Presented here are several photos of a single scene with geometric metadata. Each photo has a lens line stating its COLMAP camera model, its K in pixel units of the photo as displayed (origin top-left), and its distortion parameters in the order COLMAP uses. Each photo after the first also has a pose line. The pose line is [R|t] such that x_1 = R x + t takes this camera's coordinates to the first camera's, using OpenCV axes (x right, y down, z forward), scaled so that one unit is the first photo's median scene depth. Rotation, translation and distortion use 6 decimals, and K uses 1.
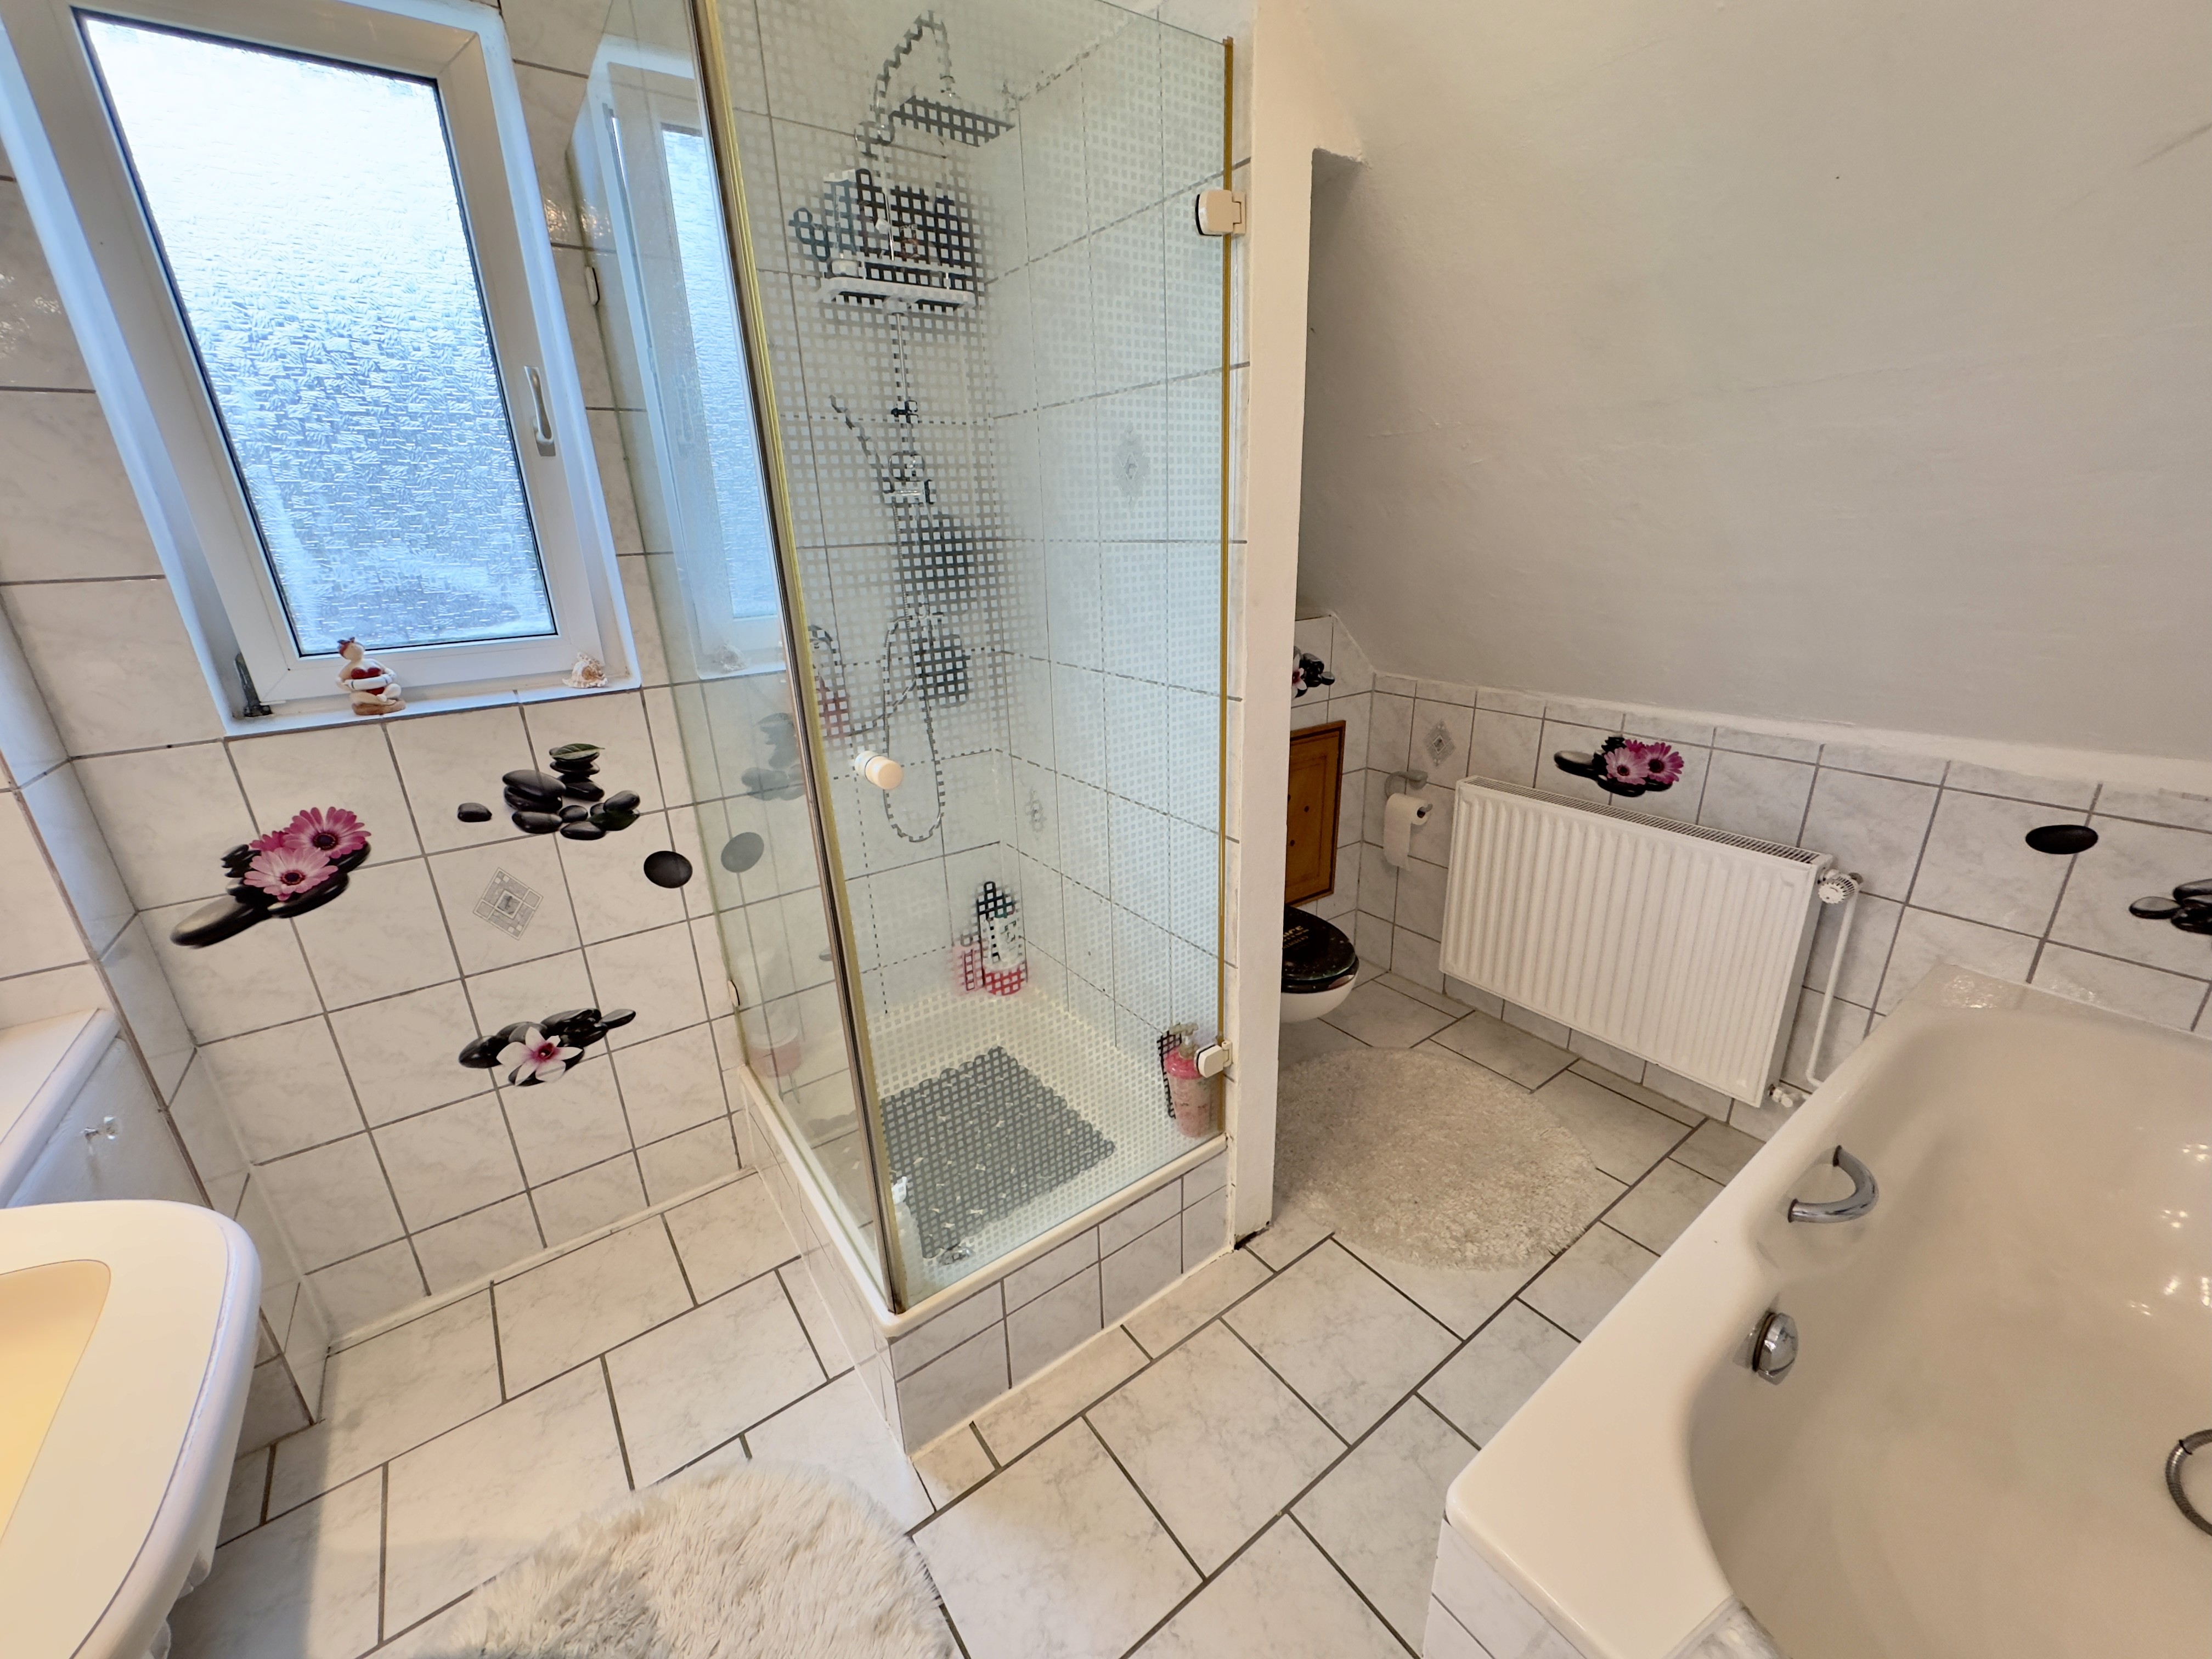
lens RADIAL K [[872.3, 0, 1107.7], [0, 872.3, 823.0], [0, 0, 1]] dist [-0.002299, -0.000020]
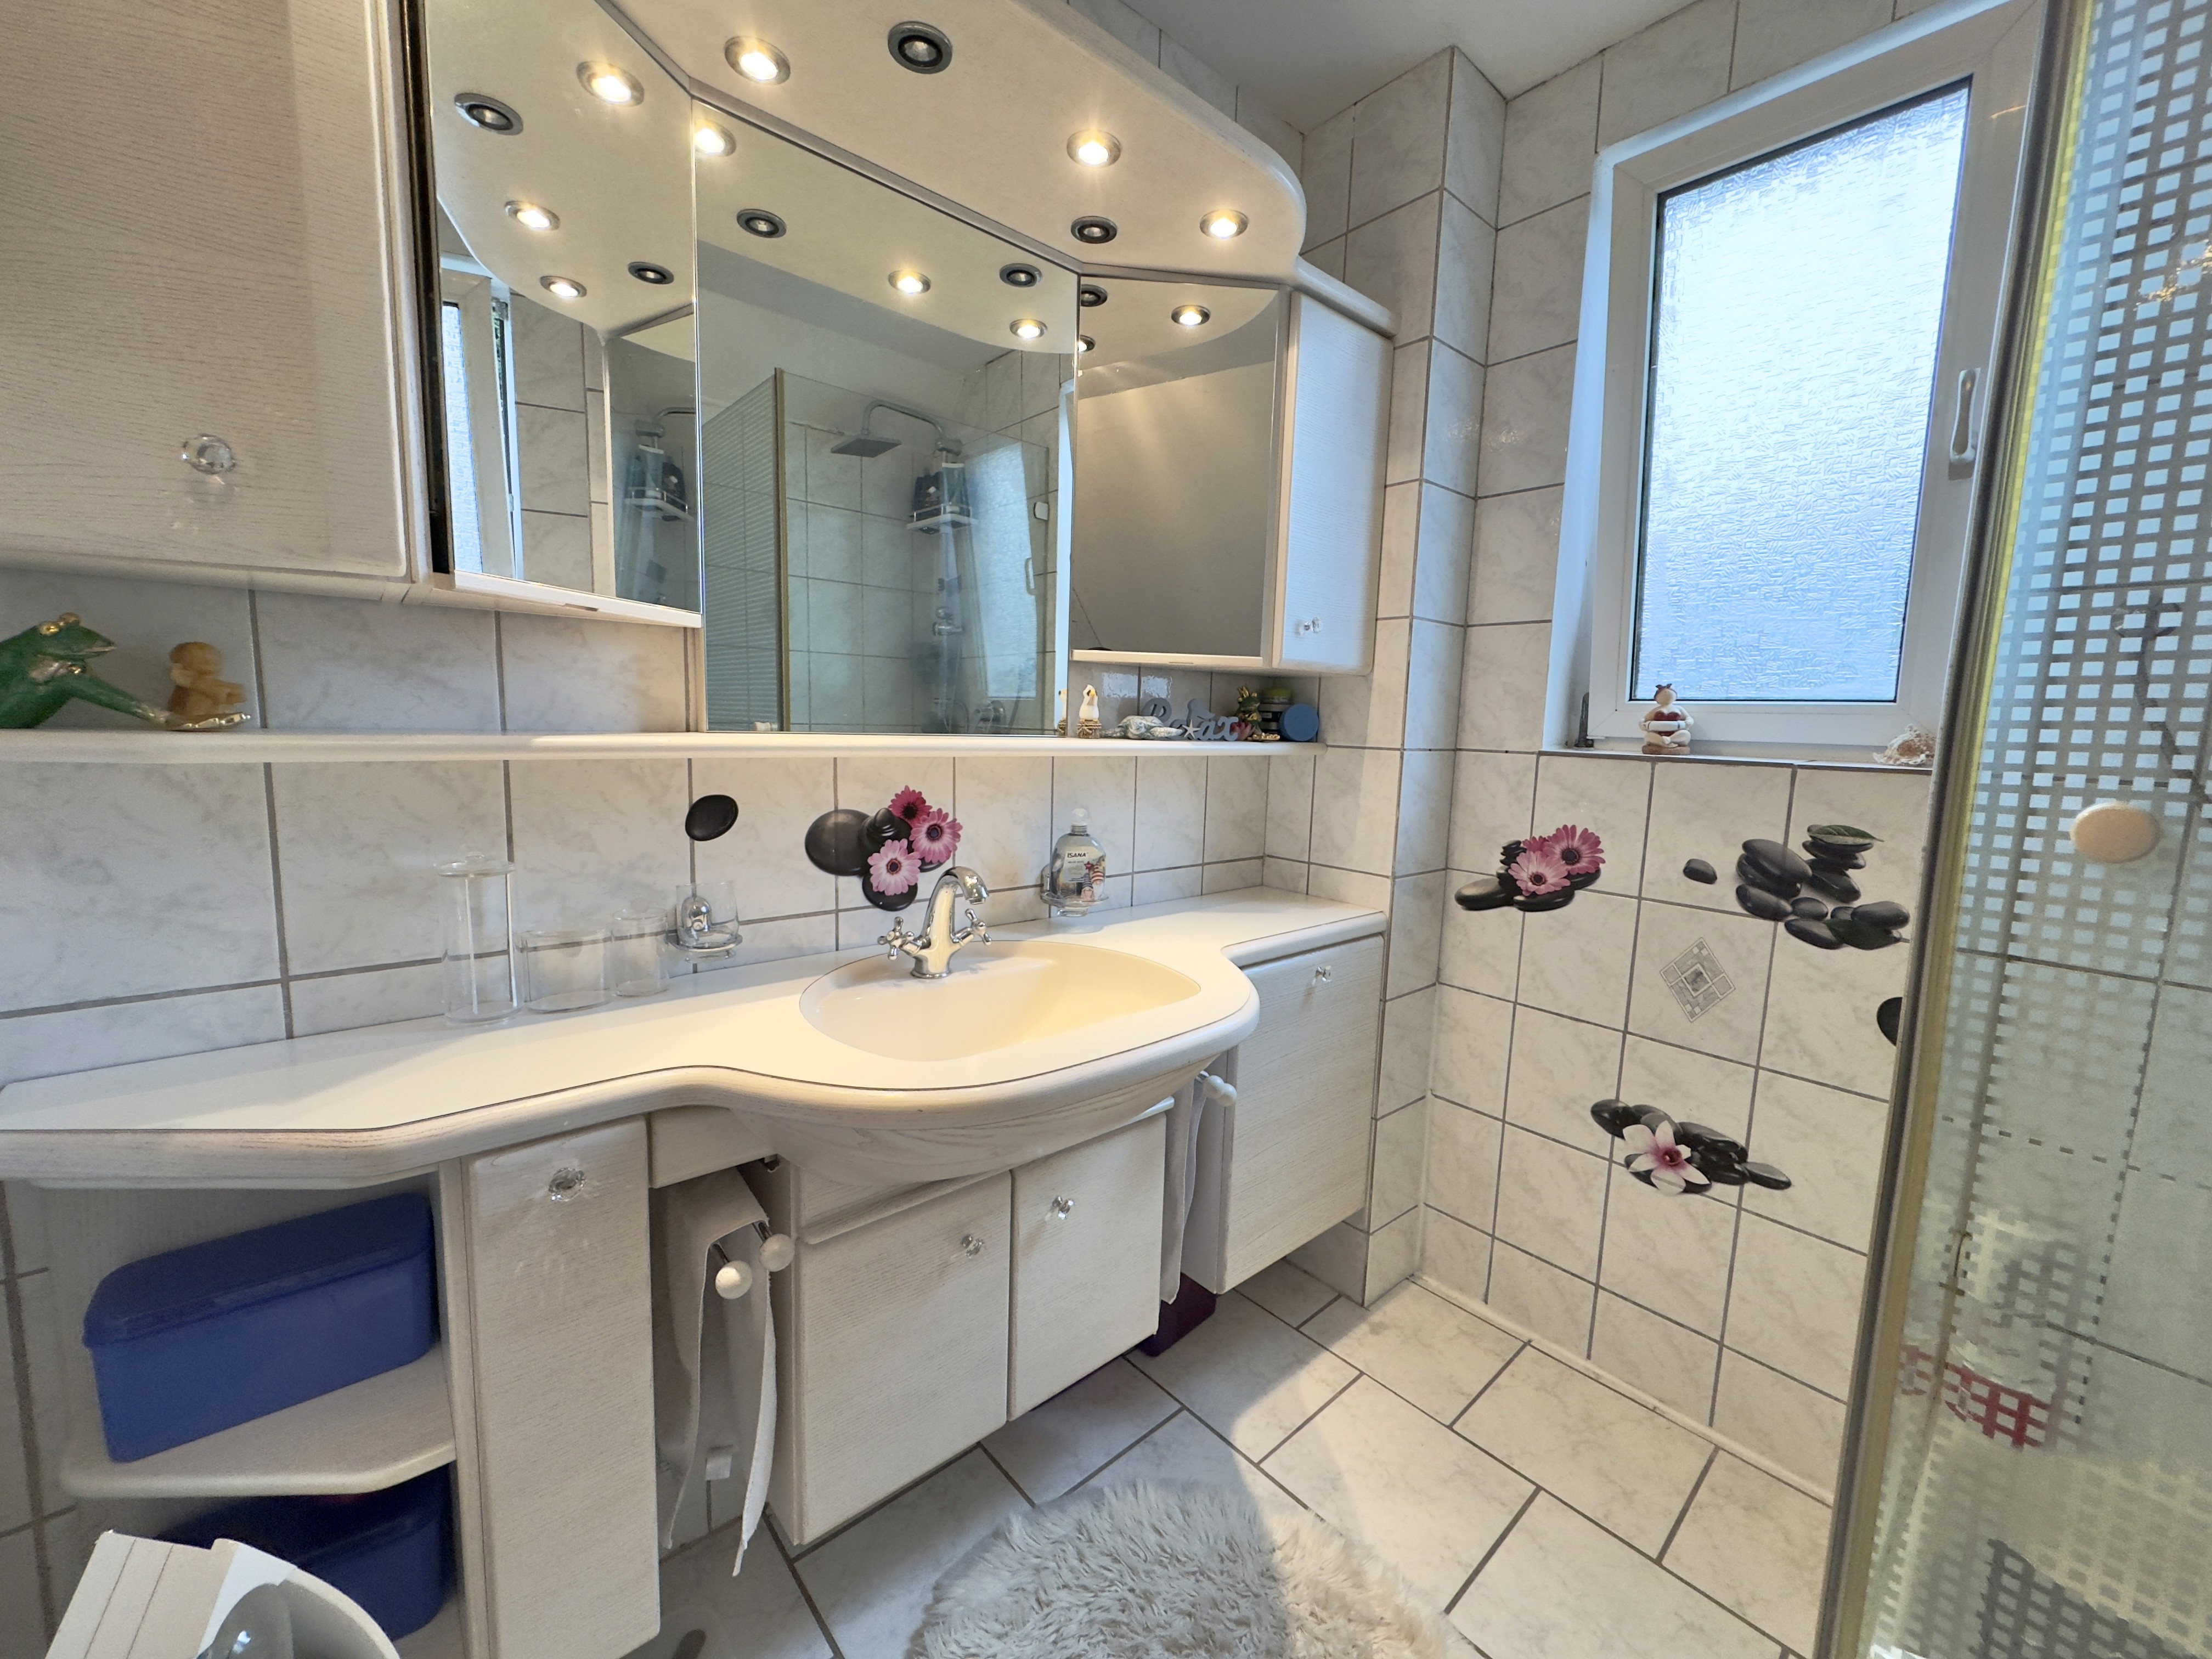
lens RADIAL K [[872.3, 0, 1108.2], [0, 872.3, 823.9], [0, 0, 1]] dist [-0.002299, -0.000020]
pose [[0.086400, 0.155687, -0.984021, 0.119044], [-0.359040, 0.926208, 0.115015, 0.058509], [0.929314, 0.343365, 0.135922, 0.256929]]
